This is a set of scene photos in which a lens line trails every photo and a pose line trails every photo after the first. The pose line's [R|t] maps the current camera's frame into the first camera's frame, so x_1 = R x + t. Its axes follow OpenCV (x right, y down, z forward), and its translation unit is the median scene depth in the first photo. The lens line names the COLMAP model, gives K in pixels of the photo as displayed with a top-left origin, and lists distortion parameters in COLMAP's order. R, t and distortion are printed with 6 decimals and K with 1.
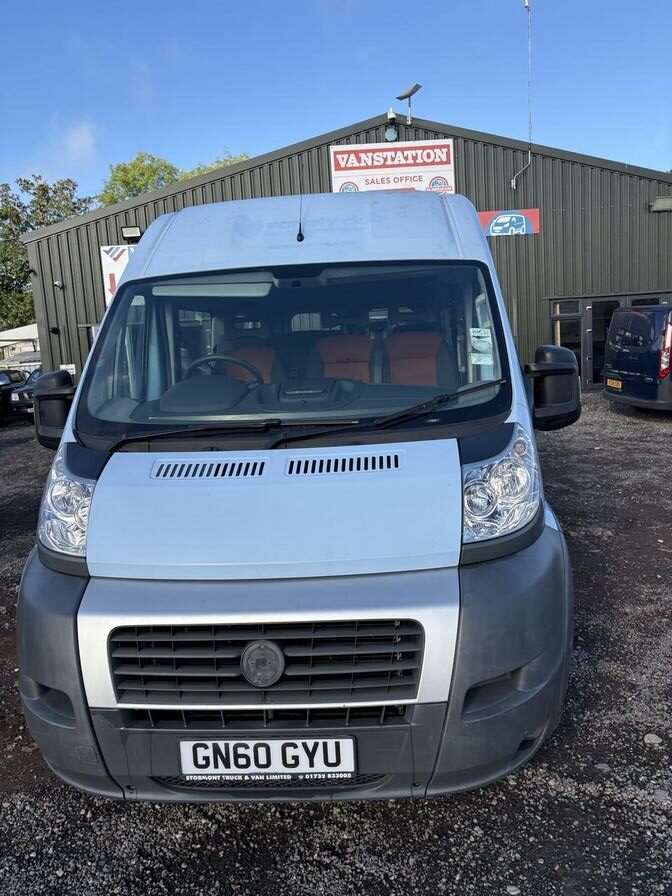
lens RADIAL K [[692.8, 0, 337.9], [0, 692.8, 450.9], [0, 0, 1]] dist [0.037124, -0.005810]
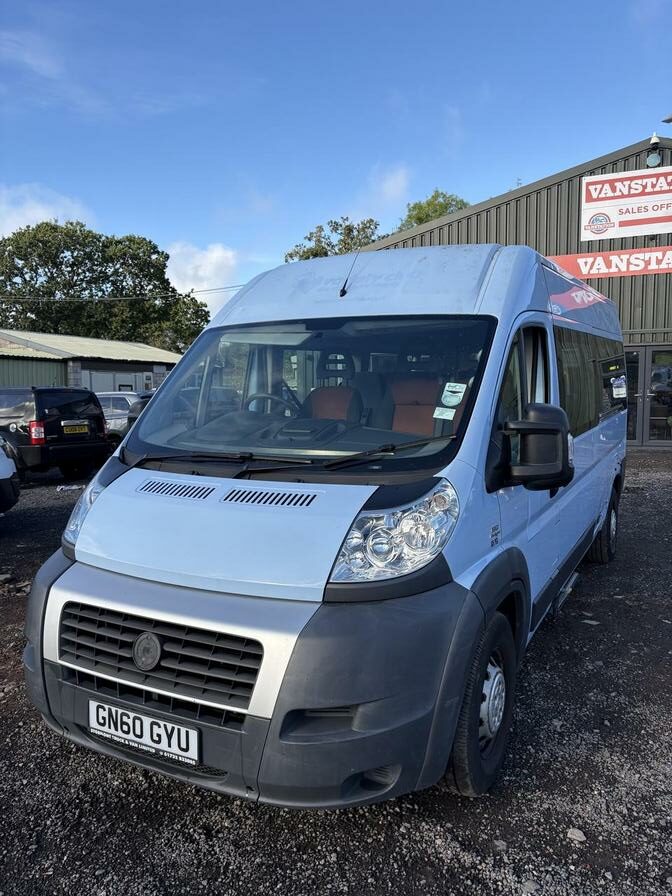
lens RADIAL K [[692.8, 0, 338.2], [0, 692.8, 445.3], [0, 0, 1]] dist [0.037124, -0.005810]
pose [[0.909475, 0.086820, -0.406592, 0.570750], [-0.104754, 0.994255, -0.022012, -0.053540], [0.402345, 0.062611, 0.913344, -0.003623]]
